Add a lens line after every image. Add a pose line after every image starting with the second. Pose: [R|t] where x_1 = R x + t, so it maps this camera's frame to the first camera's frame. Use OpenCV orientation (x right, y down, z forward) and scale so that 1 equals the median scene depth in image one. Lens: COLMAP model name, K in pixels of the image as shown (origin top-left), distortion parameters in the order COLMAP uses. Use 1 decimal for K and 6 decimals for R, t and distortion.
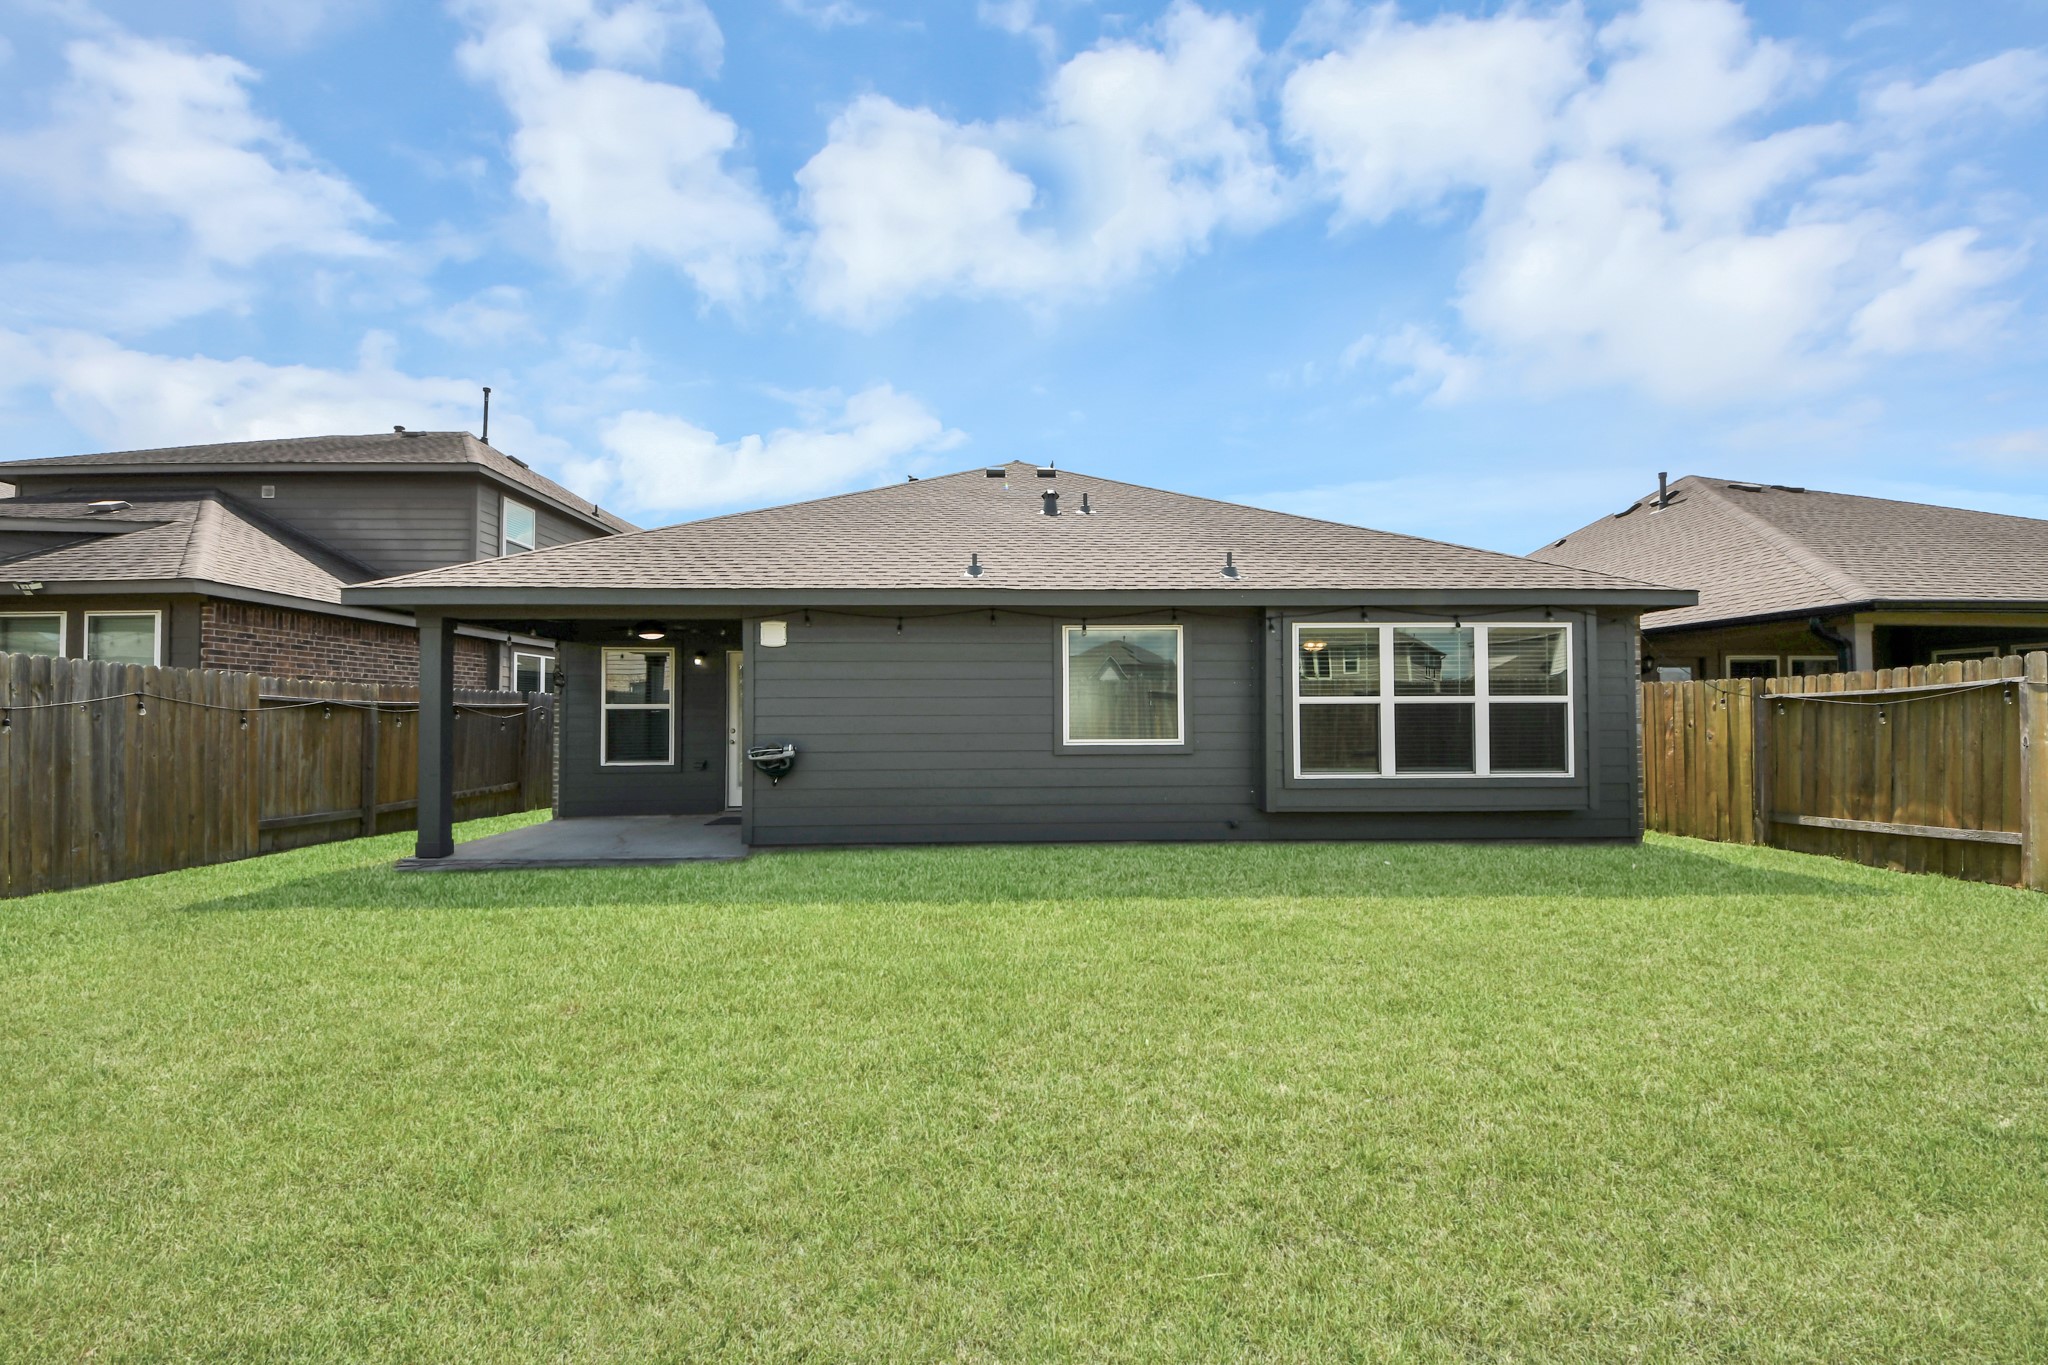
lens RADIAL K [[740.7, 0, 1012.8], [0, 740.7, 690.6], [0, 0, 1]] dist [0.001004, -0.000523]
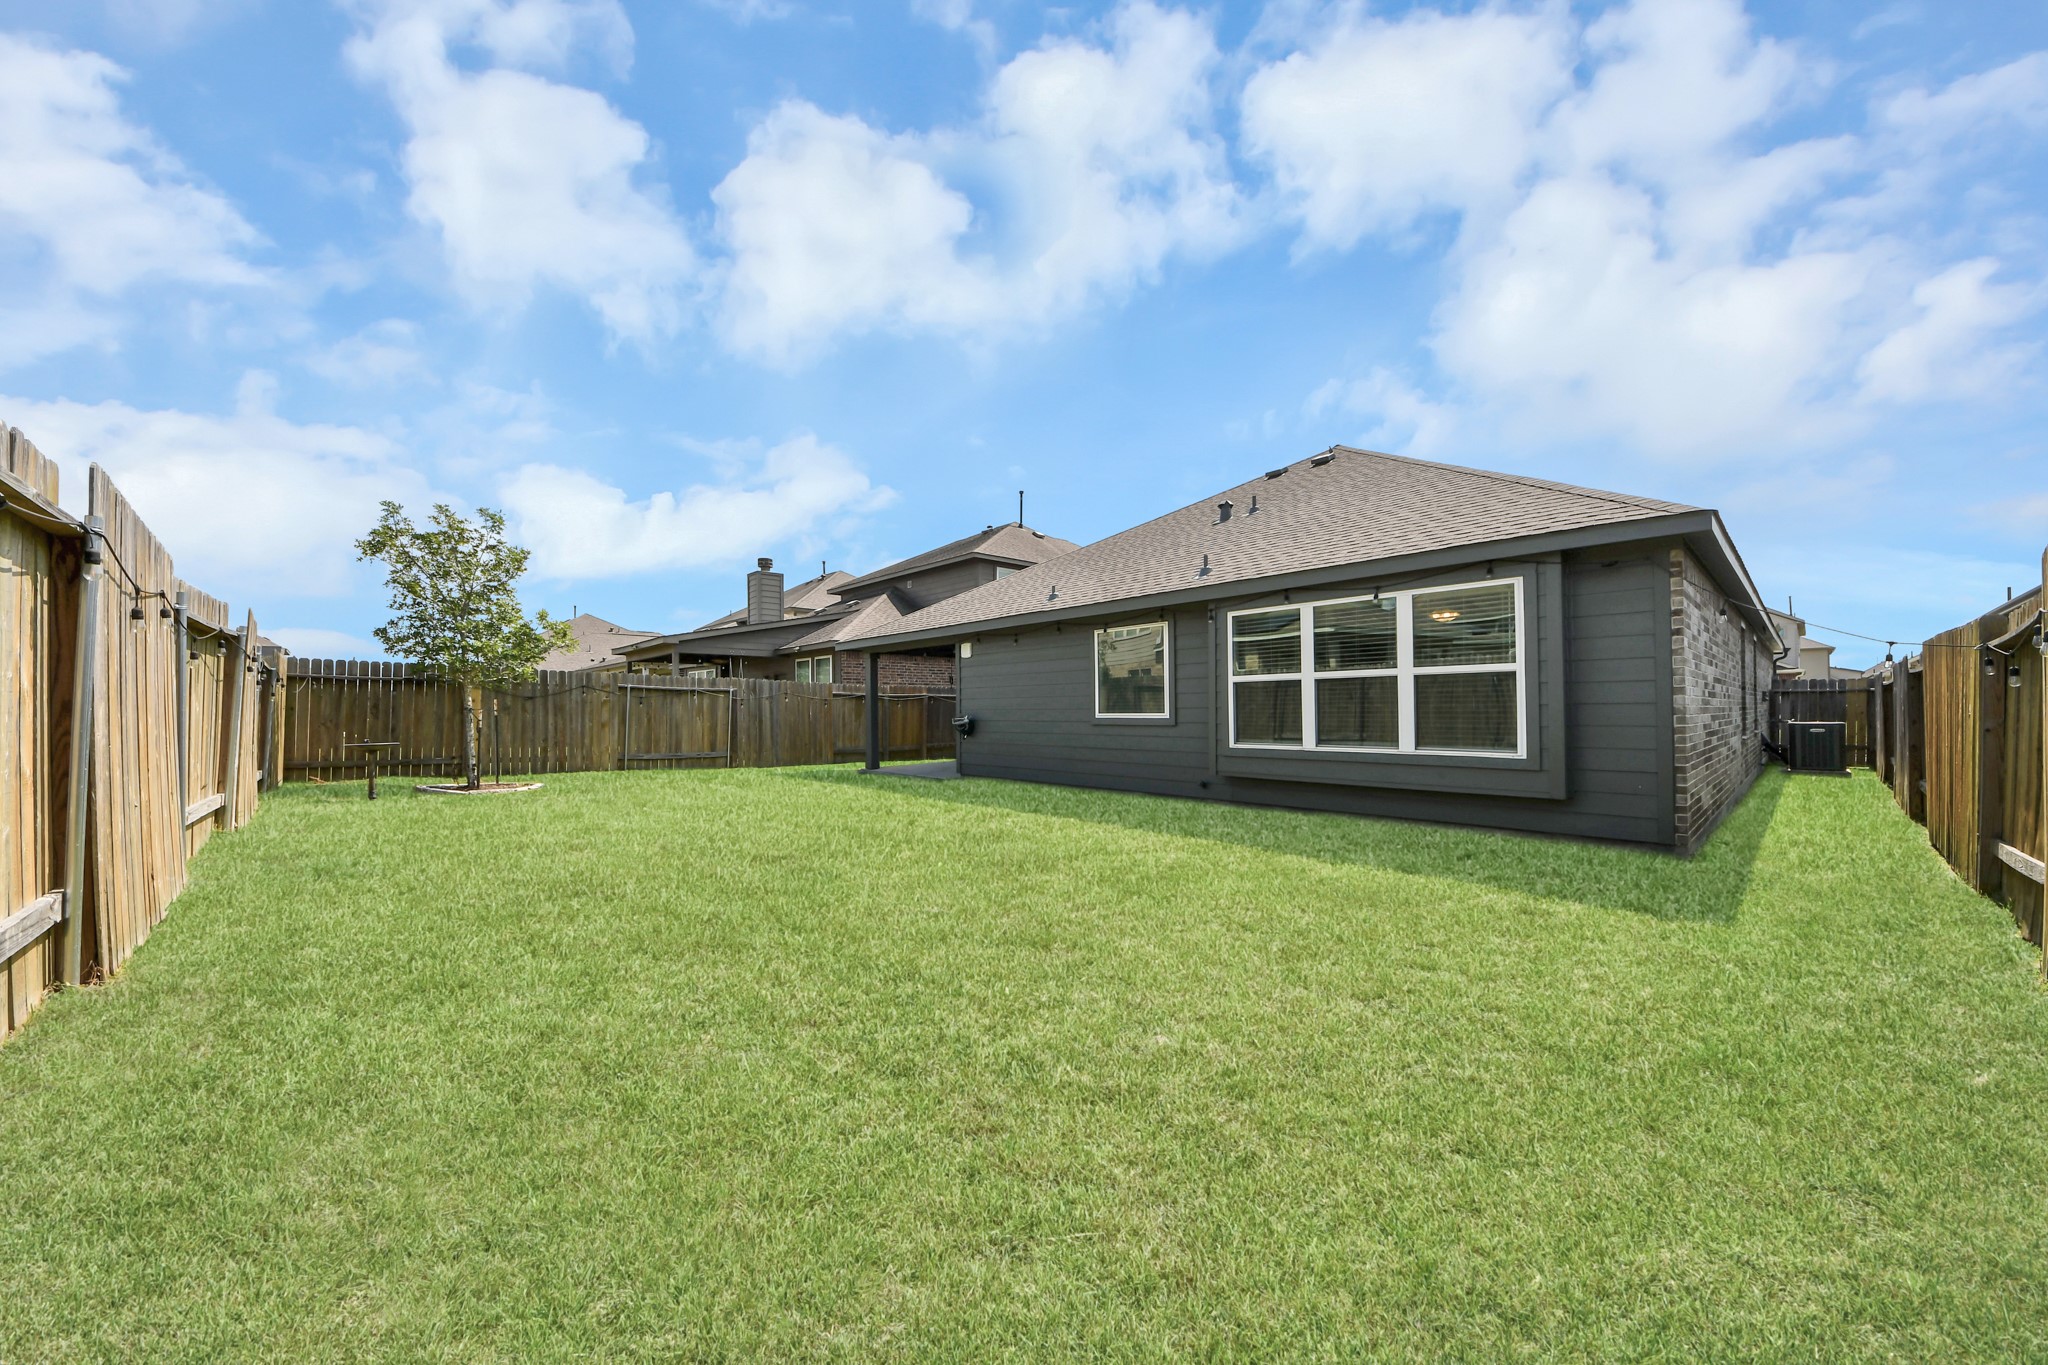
lens RADIAL K [[740.7, 0, 1012.8], [0, 740.7, 690.6], [0, 0, 1]] dist [0.001004, -0.000523]
pose [[0.635973, -0.021731, -0.771405, 1.040793], [0.034814, 0.999394, 0.000548, 0.017915], [0.770926, -0.027204, 0.636344, 0.006961]]
